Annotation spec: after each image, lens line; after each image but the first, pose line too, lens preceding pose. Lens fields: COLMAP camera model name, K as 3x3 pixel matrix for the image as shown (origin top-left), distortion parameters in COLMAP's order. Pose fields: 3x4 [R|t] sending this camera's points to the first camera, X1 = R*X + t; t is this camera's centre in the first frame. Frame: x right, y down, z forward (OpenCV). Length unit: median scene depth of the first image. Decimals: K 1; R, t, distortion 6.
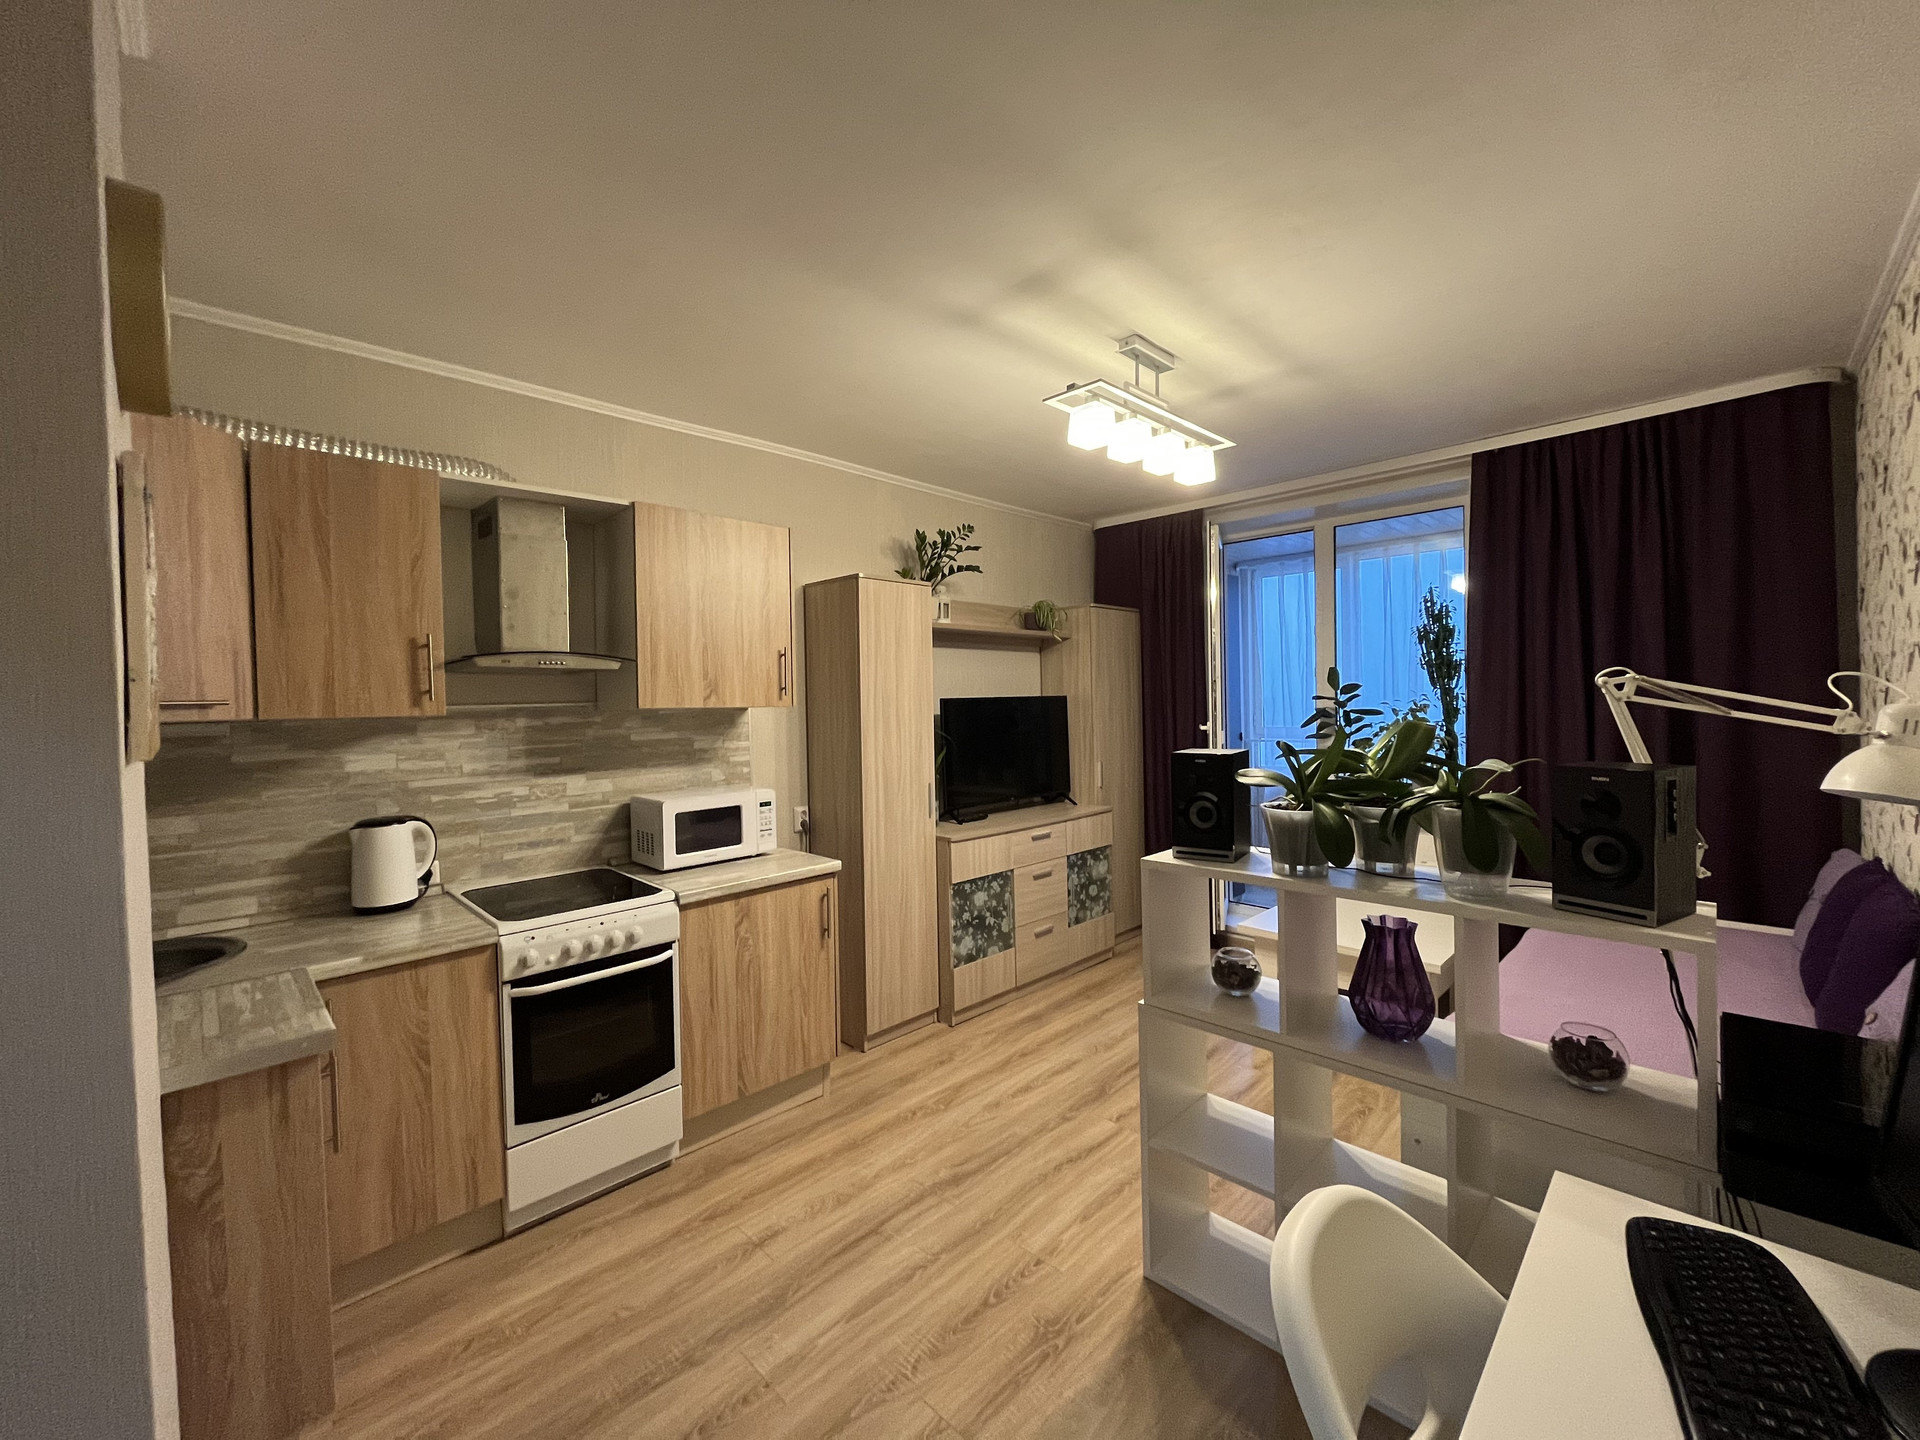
lens RADIAL K [[772.8, 0, 961.7], [0, 772.8, 713.9], [0, 0, 1]] dist [-0.008699, -0.000456]
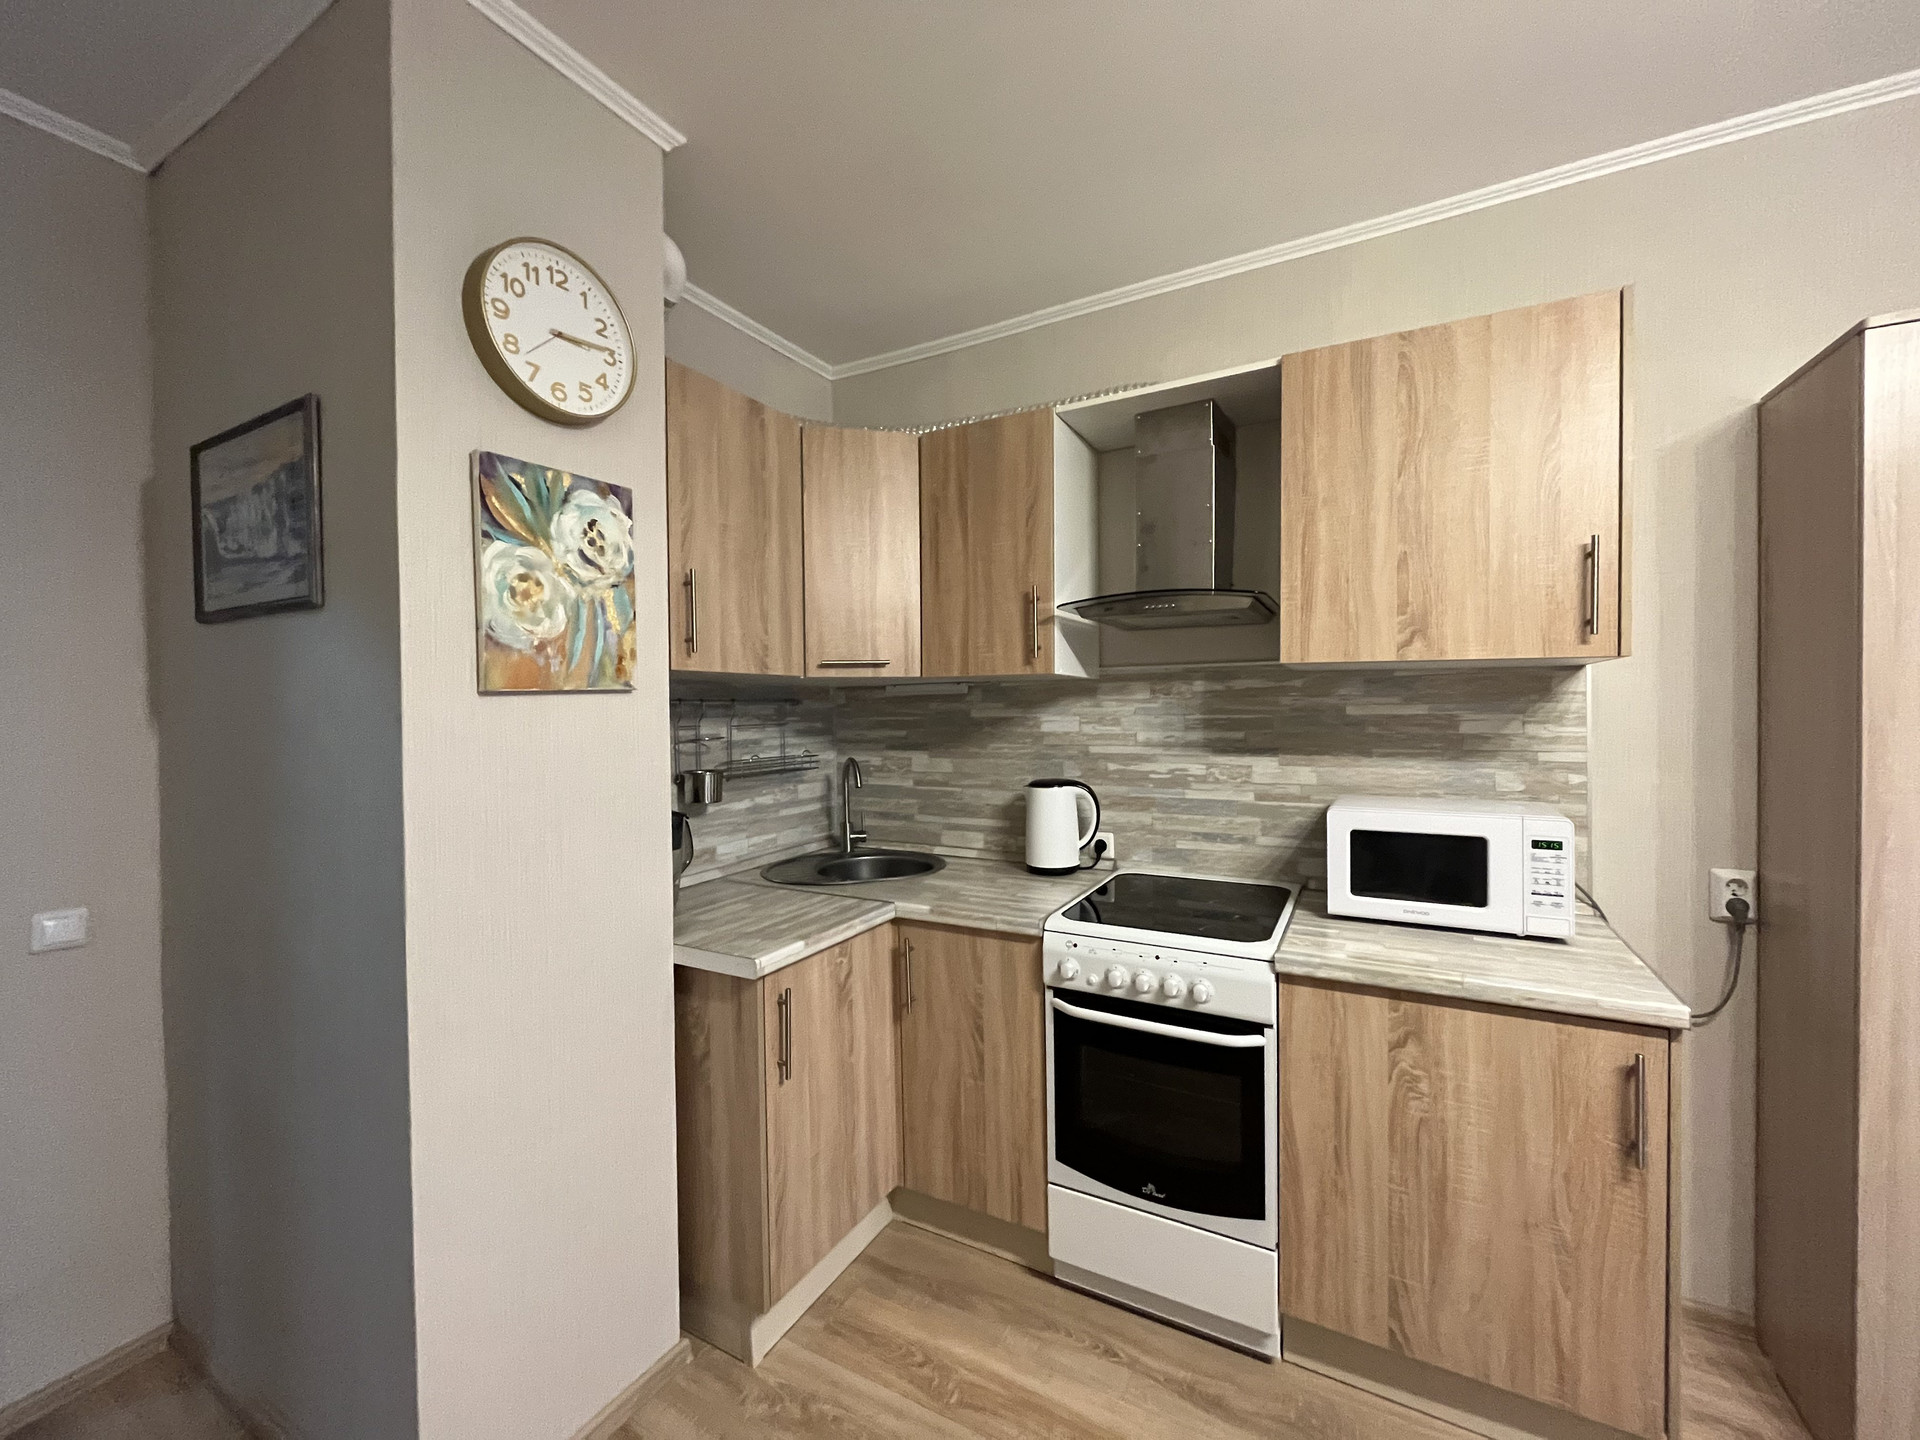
lens RADIAL K [[772.8, 0, 959.6], [0, 772.8, 709.3], [0, 0, 1]] dist [-0.008699, -0.000456]
pose [[0.278367, 0.025511, -0.960136, 0.157744], [-0.012448, 0.999659, 0.022952, 0.021537], [0.960394, 0.005562, 0.278590, 0.562958]]
